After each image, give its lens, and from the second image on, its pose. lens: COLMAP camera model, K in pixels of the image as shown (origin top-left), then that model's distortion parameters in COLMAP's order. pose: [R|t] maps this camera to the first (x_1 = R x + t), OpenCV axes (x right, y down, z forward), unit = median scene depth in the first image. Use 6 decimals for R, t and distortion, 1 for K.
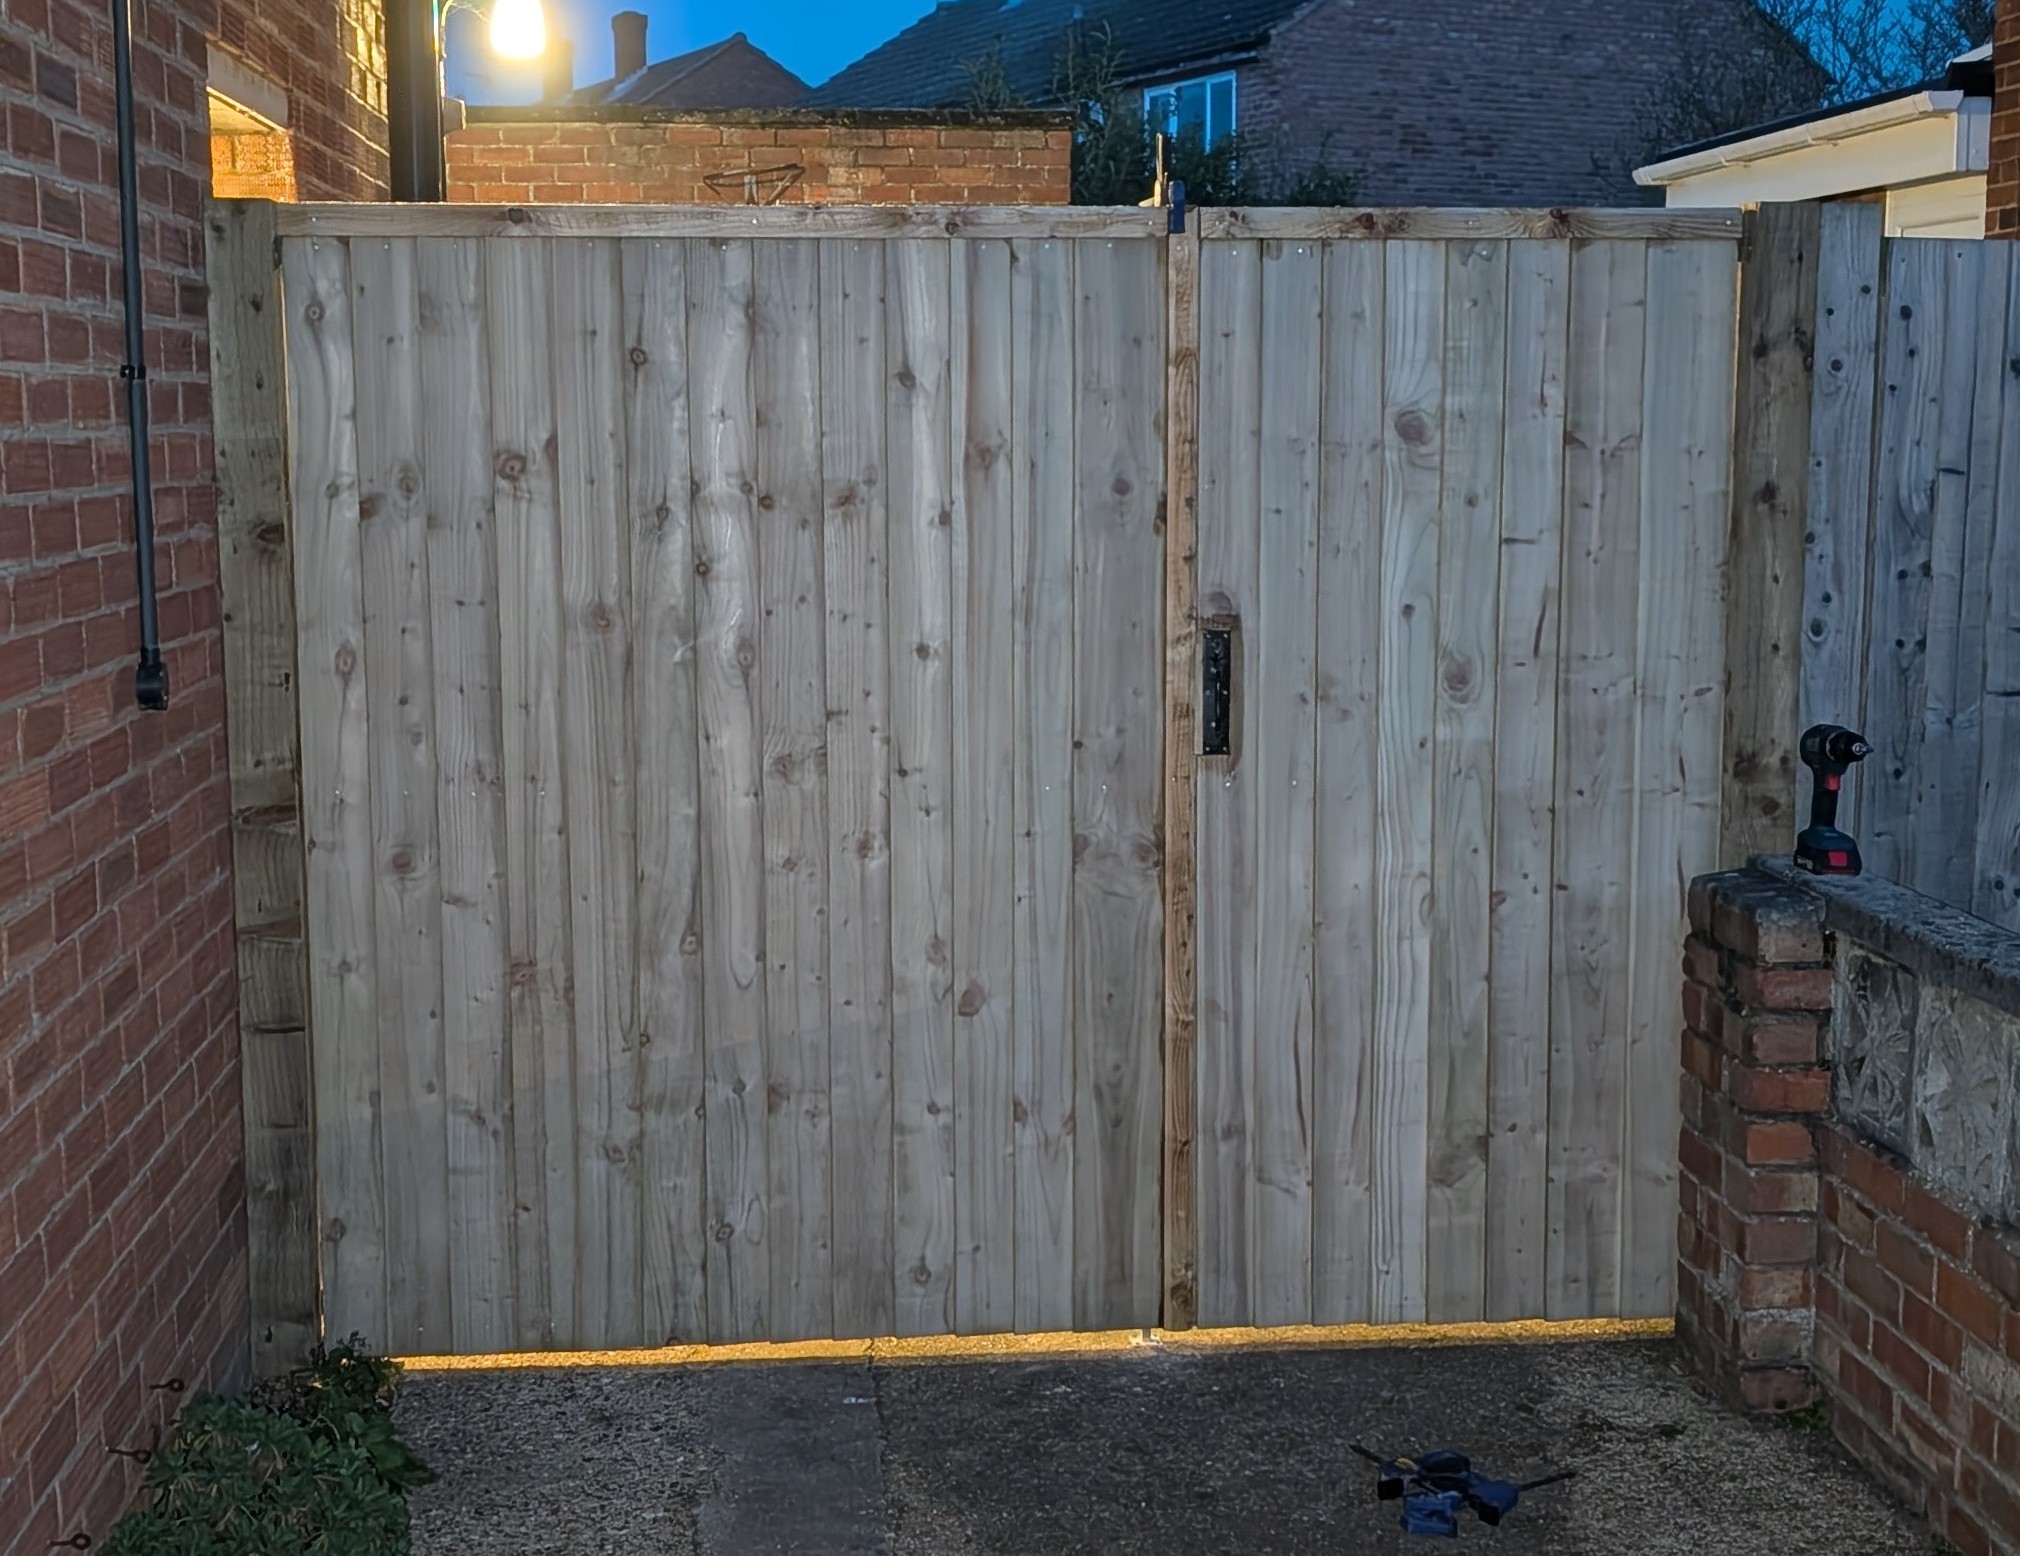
lens RADIAL K [[3050.3, 0, 1010.0], [0, 3050.3, 778.0], [0, 0, 1]] dist [-0.044225, -0.152117]
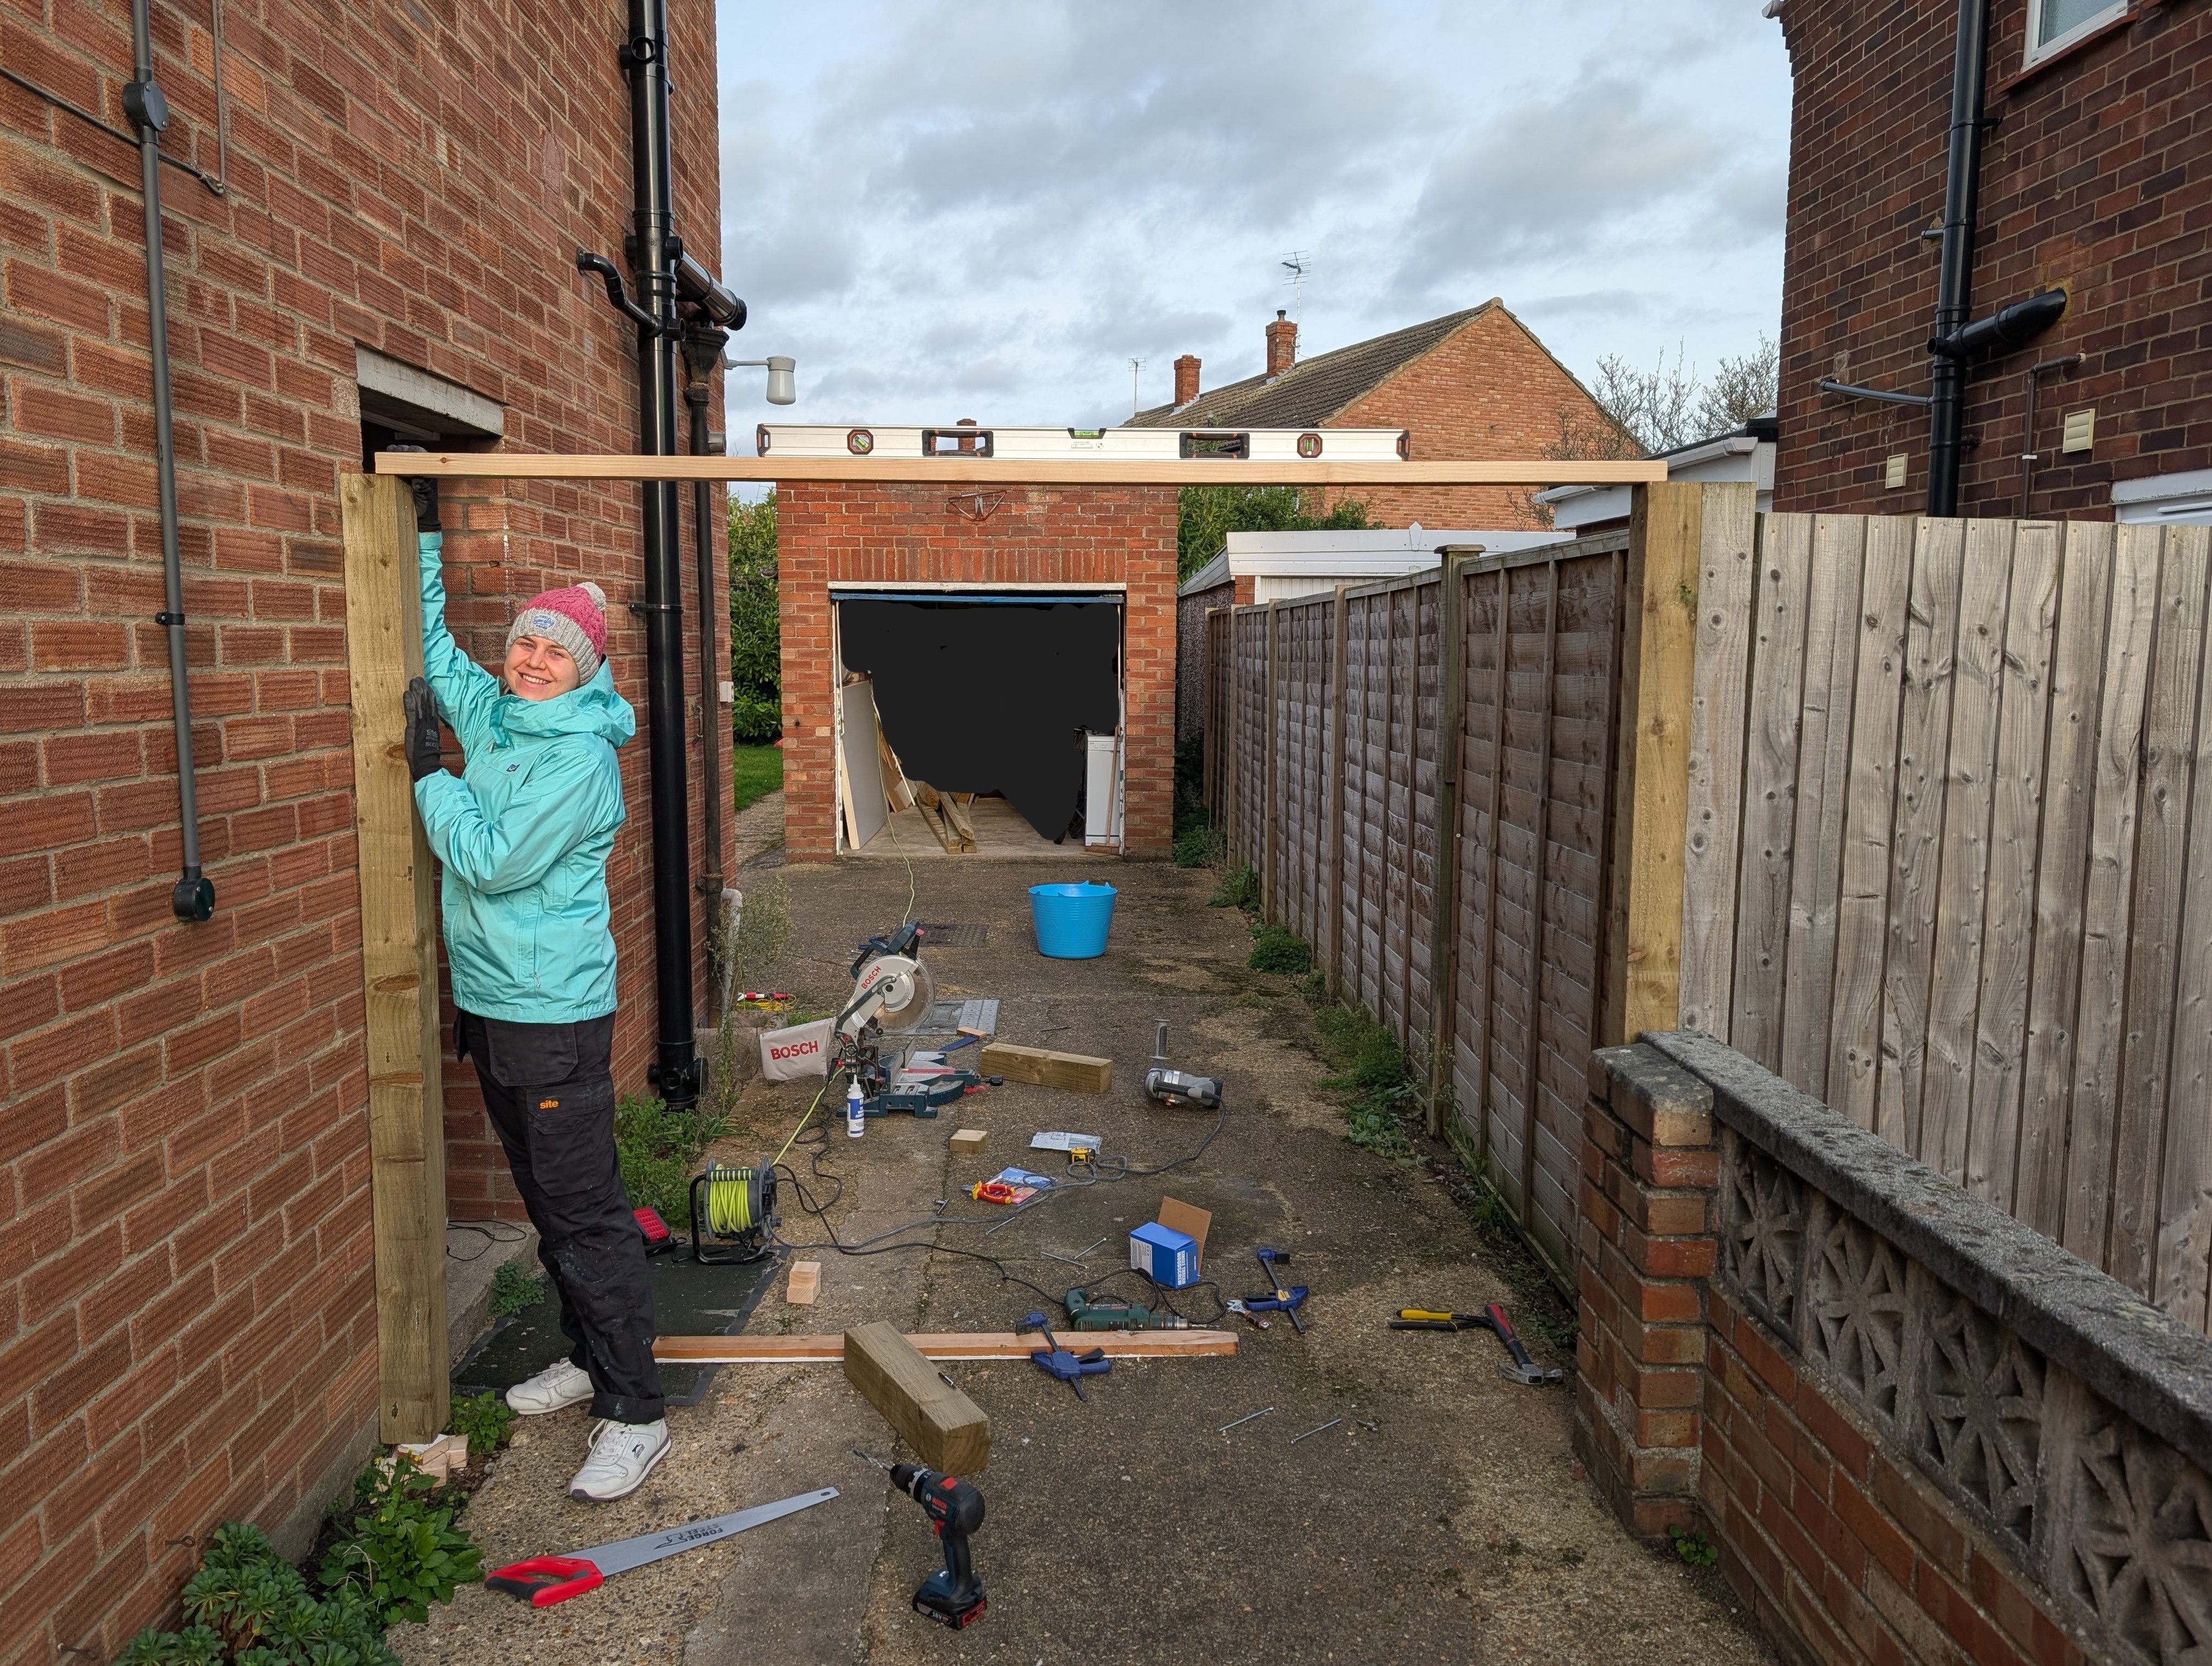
lens RADIAL K [[1668.8, 0, 1094.5], [0, 1668.8, 751.9], [0, 0, 1]] dist [-0.097051, 0.081955]
pose [[0.998406, 0.010243, -0.055494, 0.069524], [-0.013163, 0.998534, -0.052499, -0.049659], [0.054875, 0.053146, 0.997078, 0.363428]]
